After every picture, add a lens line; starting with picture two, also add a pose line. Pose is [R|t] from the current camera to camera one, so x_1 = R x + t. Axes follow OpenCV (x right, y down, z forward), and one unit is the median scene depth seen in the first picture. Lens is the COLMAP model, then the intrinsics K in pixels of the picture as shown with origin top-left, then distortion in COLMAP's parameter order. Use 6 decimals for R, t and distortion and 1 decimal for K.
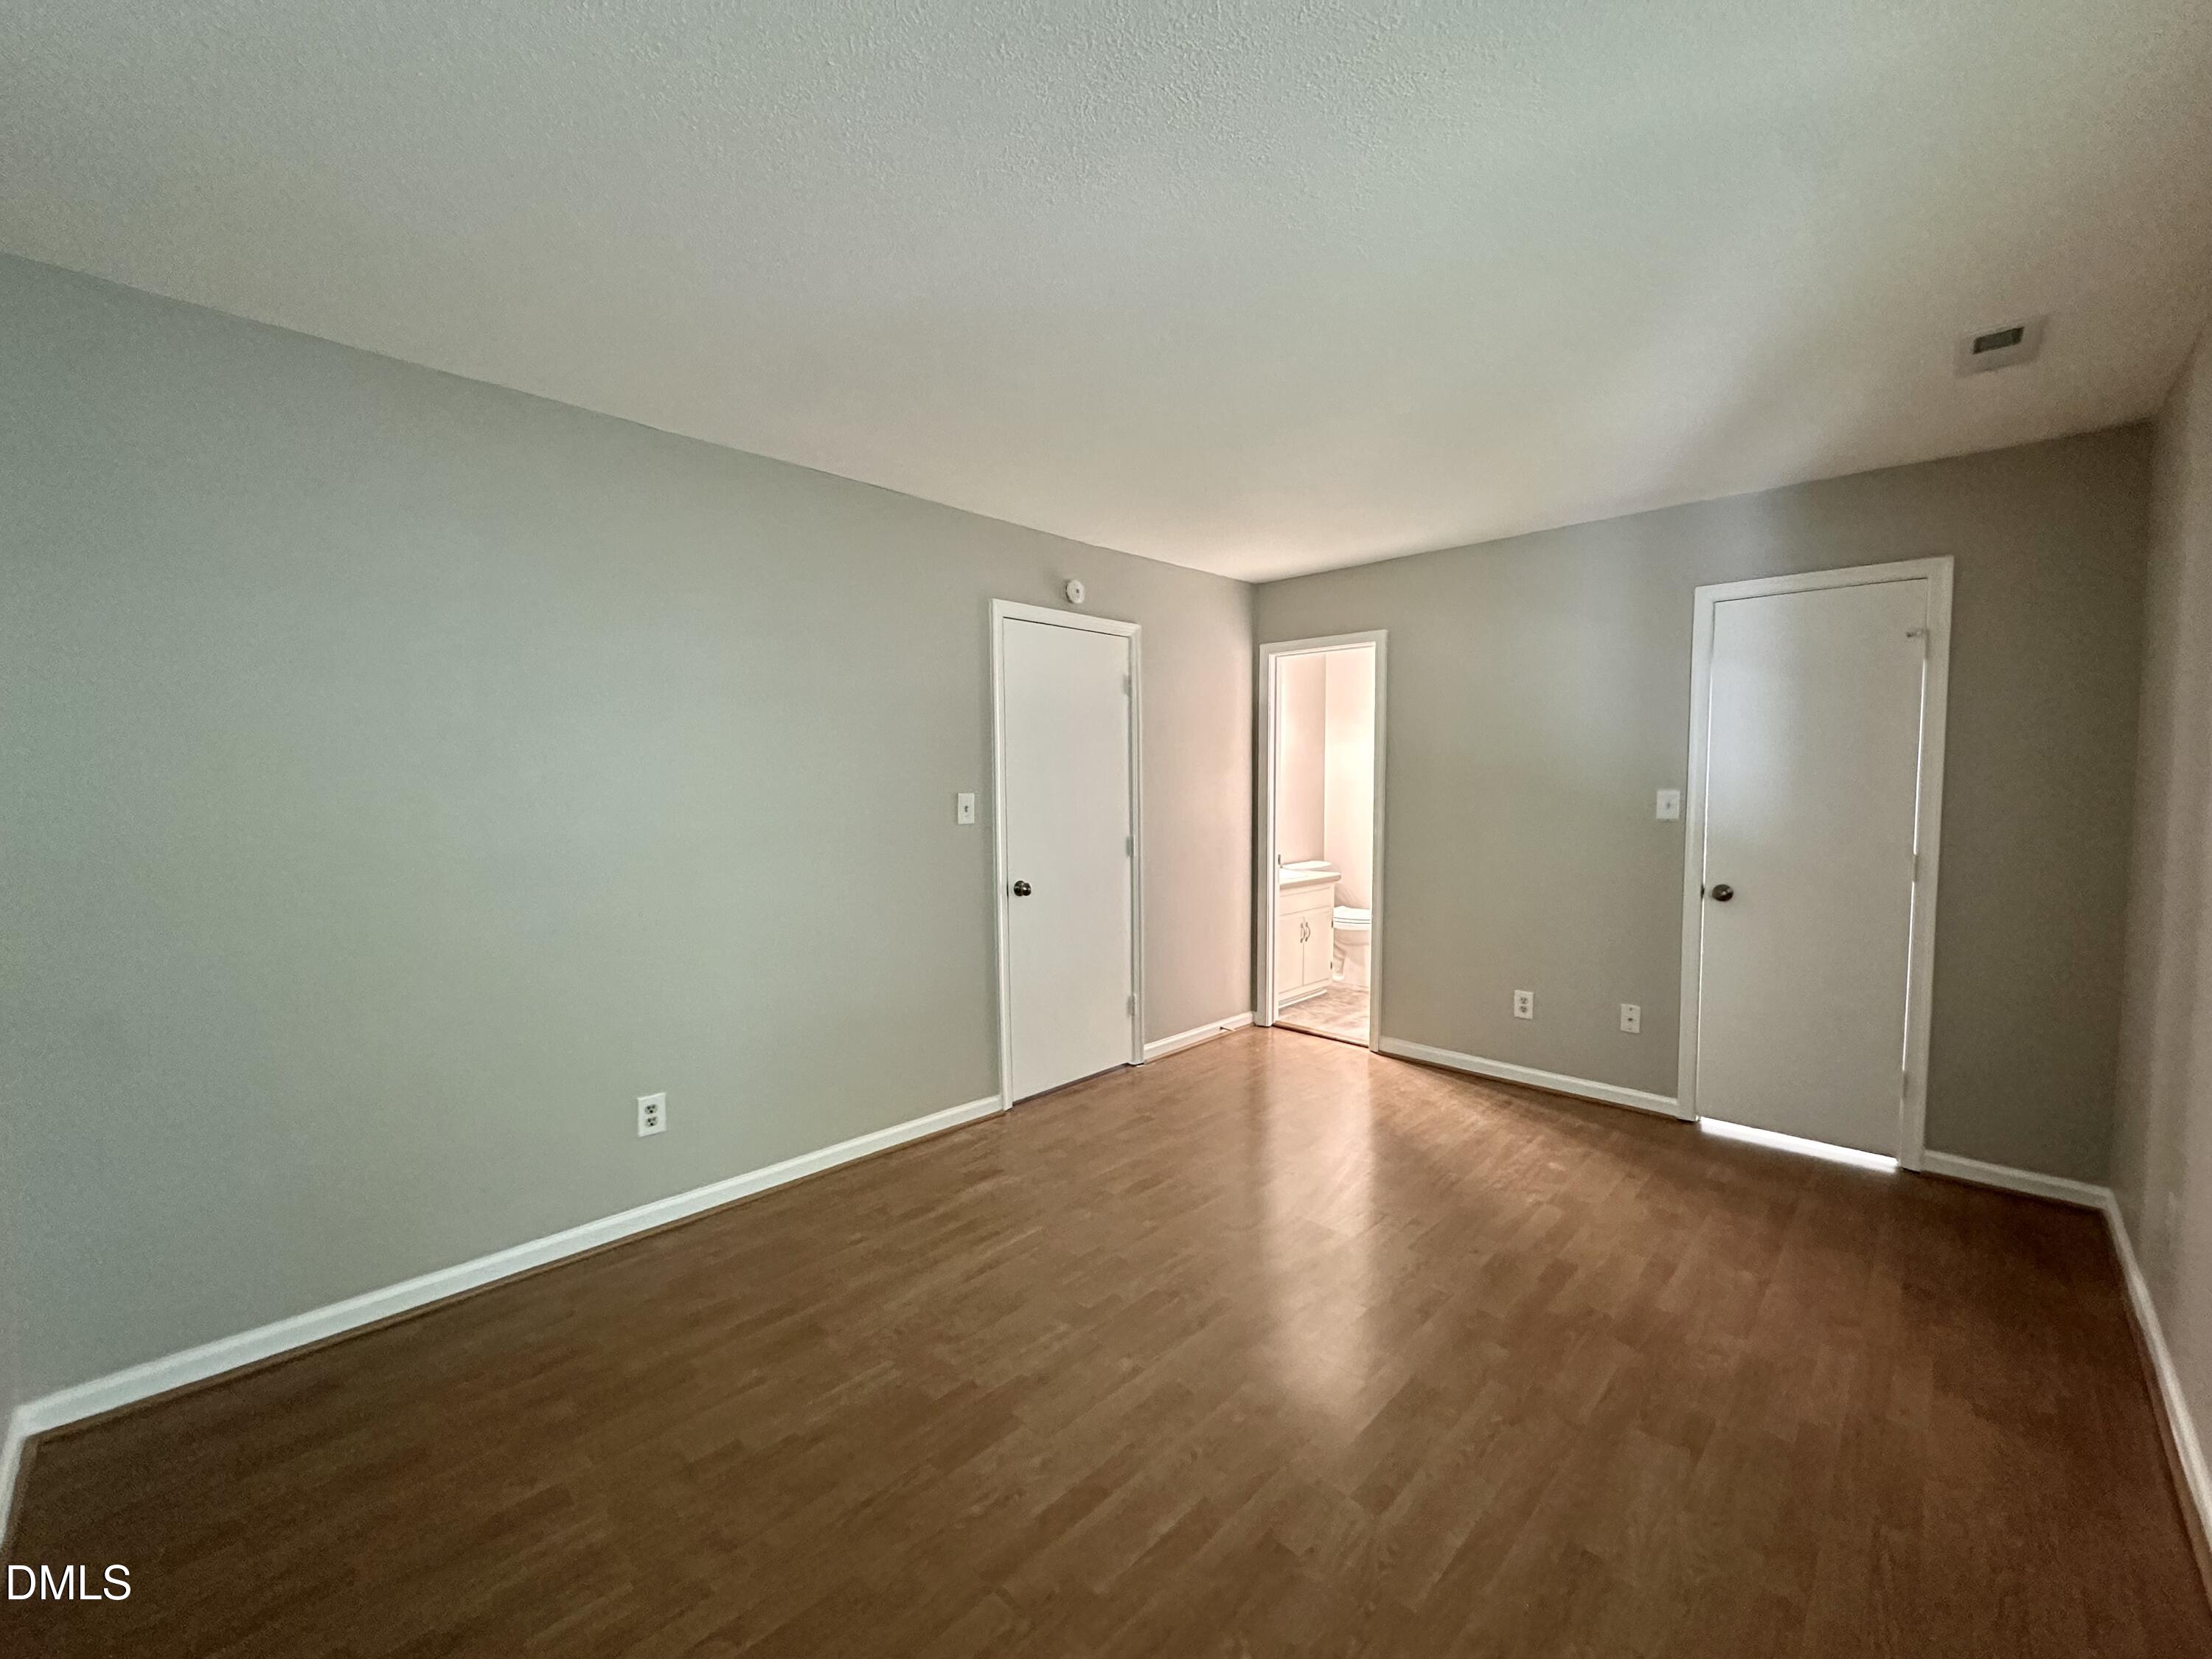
lens RADIAL K [[881.8, 0, 1099.4], [0, 881.8, 831.9], [0, 0, 1]] dist [-0.010151, 0.003163]
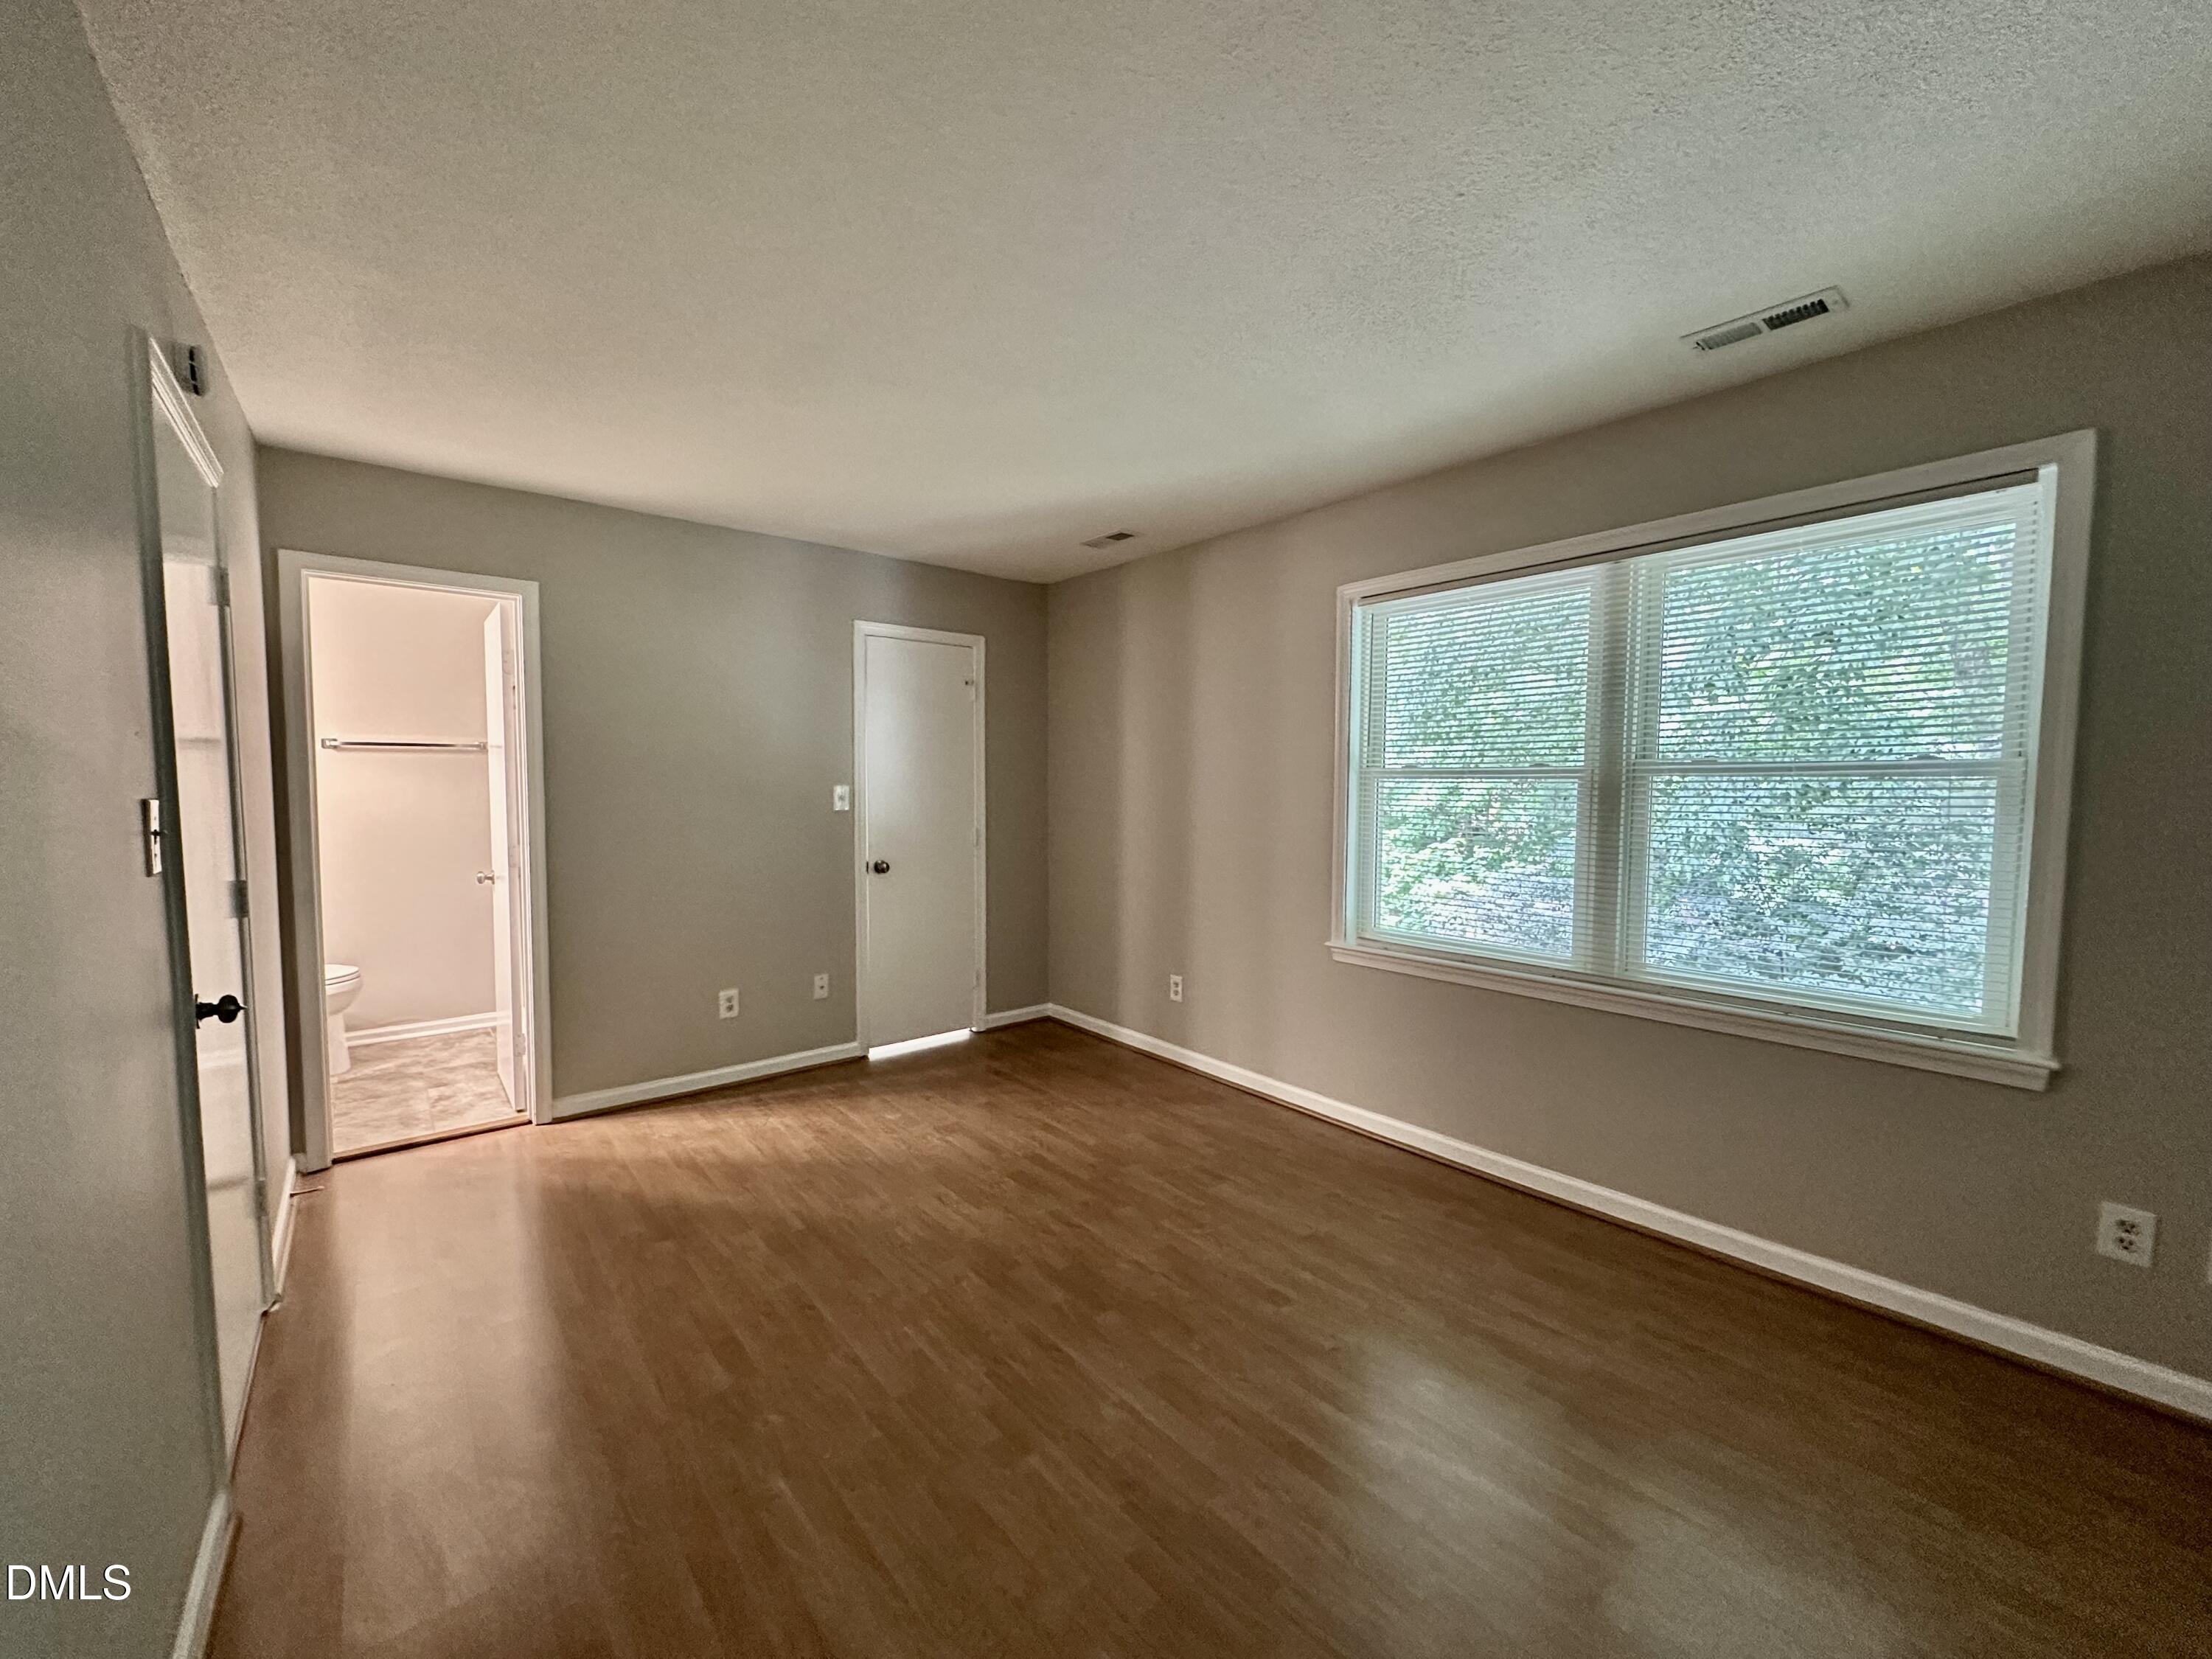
lens RADIAL K [[881.8, 0, 1099.4], [0, 881.8, 831.9], [0, 0, 1]] dist [-0.010151, 0.003163]
pose [[0.105759, -0.050620, 0.993103, -0.513864], [0.055545, 0.997445, 0.044926, -0.020086], [-0.992839, 0.050410, 0.108300, 0.541568]]
